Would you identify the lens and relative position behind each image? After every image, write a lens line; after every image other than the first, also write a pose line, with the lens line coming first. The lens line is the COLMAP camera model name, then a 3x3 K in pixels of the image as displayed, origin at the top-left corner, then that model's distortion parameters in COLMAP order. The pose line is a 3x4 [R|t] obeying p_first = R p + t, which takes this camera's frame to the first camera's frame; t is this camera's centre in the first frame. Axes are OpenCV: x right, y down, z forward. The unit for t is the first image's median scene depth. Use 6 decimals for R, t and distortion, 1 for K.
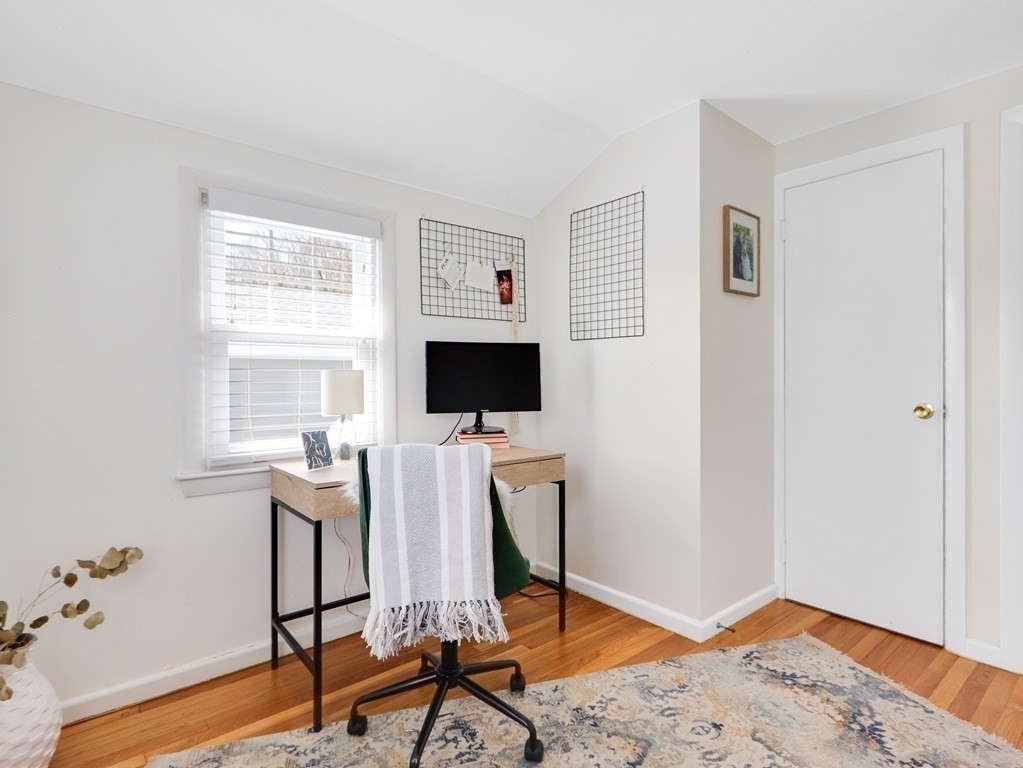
lens RADIAL K [[532.9, 0, 502.2], [0, 532.9, 383.6], [0, 0, 1]] dist [0.005398, 0.000199]
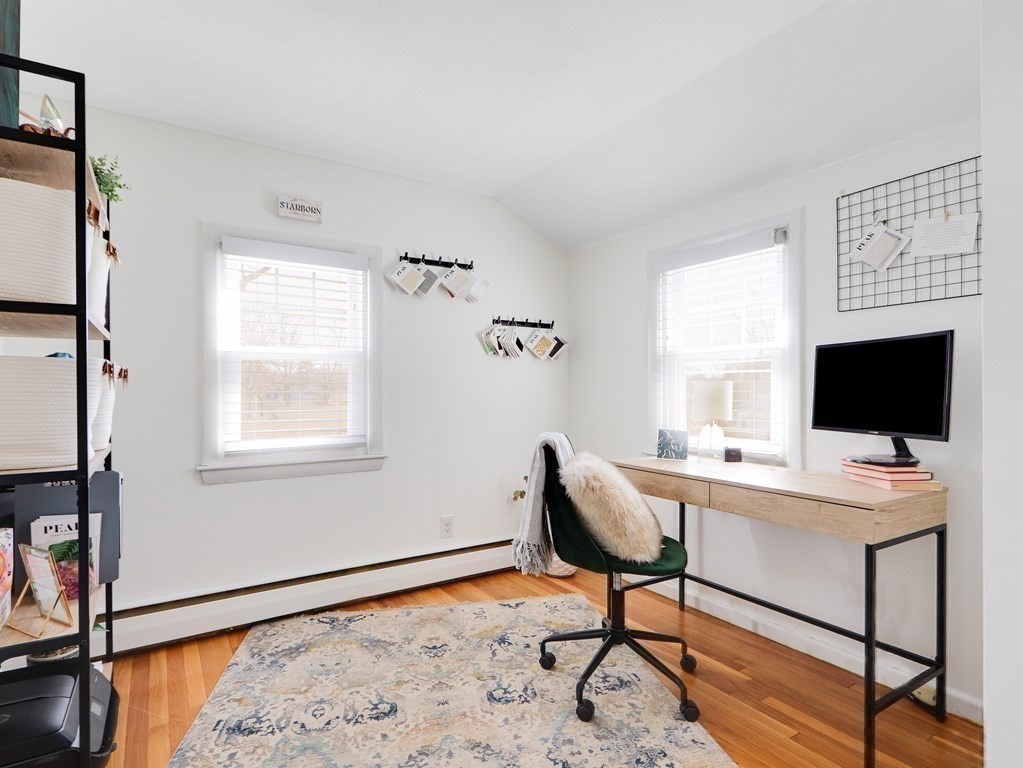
lens RADIAL K [[532.9, 0, 505.7], [0, 532.9, 389.5], [0, 0, 1]] dist [0.005398, 0.000199]
pose [[-0.102400, 0.006905, -0.994719, 0.725988], [-0.004381, 0.999963, 0.007392, -0.011808], [0.994734, 0.005115, -0.102366, 0.556427]]
